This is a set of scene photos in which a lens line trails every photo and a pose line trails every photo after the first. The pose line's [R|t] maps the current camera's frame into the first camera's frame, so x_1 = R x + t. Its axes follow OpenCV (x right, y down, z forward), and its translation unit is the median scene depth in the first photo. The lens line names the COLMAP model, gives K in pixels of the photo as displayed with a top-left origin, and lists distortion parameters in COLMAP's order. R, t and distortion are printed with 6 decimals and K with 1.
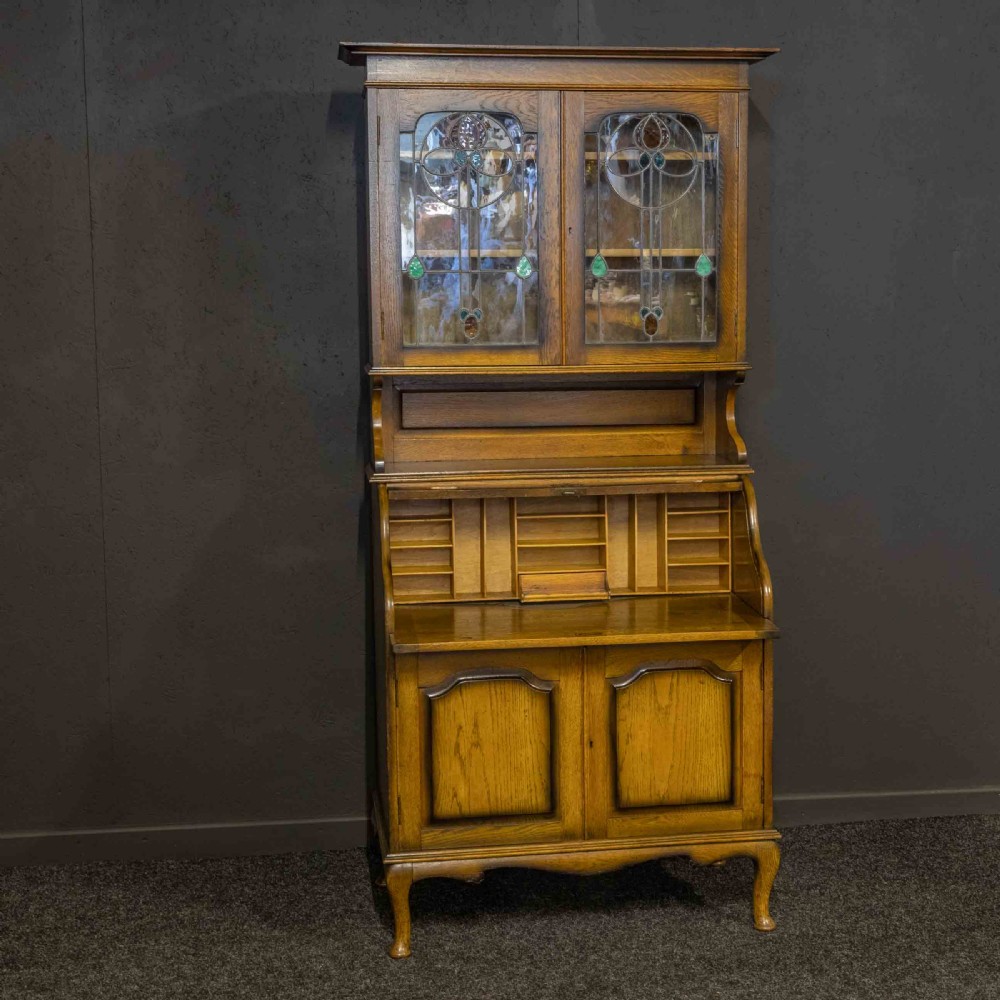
lens RADIAL K [[1773.6, 0, 585.2], [0, 1773.6, 480.1], [0, 0, 1]] dist [0.027399, -0.010393]
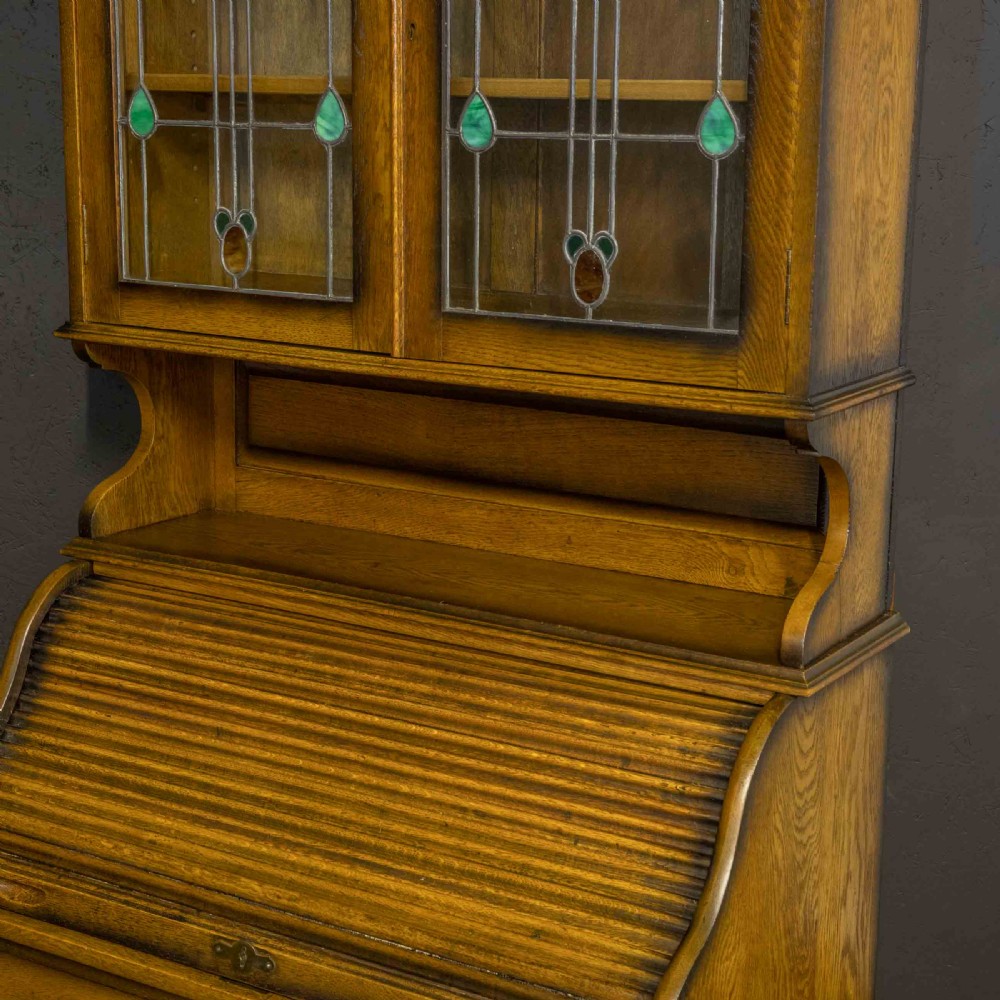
lens RADIAL K [[1924.6, 0, 500.0], [0, 1924.6, 500.0], [0, 0, 1]] dist [0.039750, 0.174296]
pose [[0.750331, 0.153354, -0.643029, 0.312576], [-0.101989, 0.987928, 0.116600, -0.088878], [0.653147, -0.021907, 0.756914, 0.683470]]
